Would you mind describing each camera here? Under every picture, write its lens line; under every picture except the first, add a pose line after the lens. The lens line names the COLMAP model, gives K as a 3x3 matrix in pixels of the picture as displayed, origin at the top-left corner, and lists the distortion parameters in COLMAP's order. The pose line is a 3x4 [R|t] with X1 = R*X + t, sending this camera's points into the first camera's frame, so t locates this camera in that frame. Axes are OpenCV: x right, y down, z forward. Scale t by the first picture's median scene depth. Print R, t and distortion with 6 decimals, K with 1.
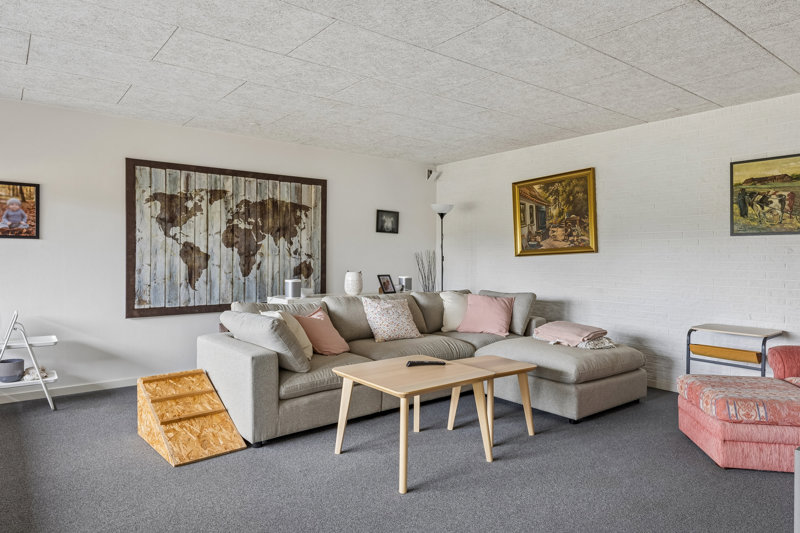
lens RADIAL K [[508.0, 0, 398.2], [0, 508.0, 260.2], [0, 0, 1]] dist [0.000862, 0.000073]
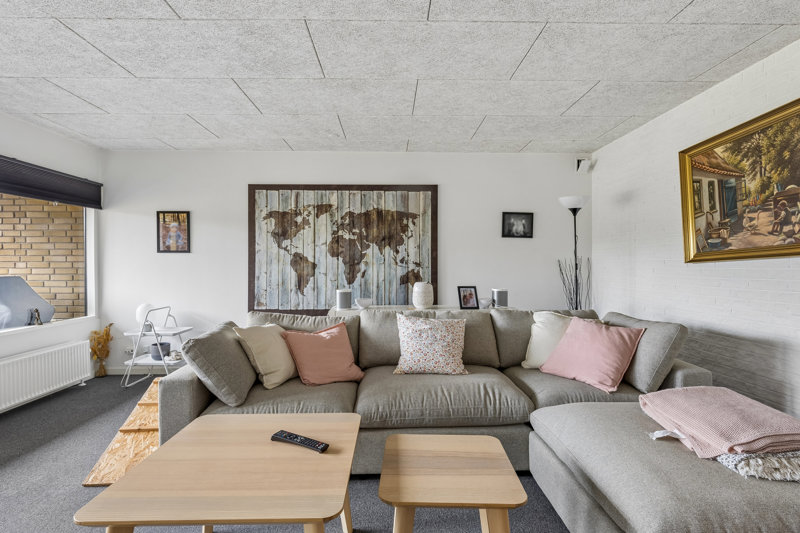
lens RADIAL K [[380.5, 0, 393.8], [0, 380.5, 265.2], [0, 0, 1]] dist [-0.000864, 0.000159]
pose [[0.800893, -0.006254, -0.598774, 0.244124], [0.000589, 0.999953, -0.009656, 0.000134], [0.598807, 0.007381, 0.800860, 0.417142]]
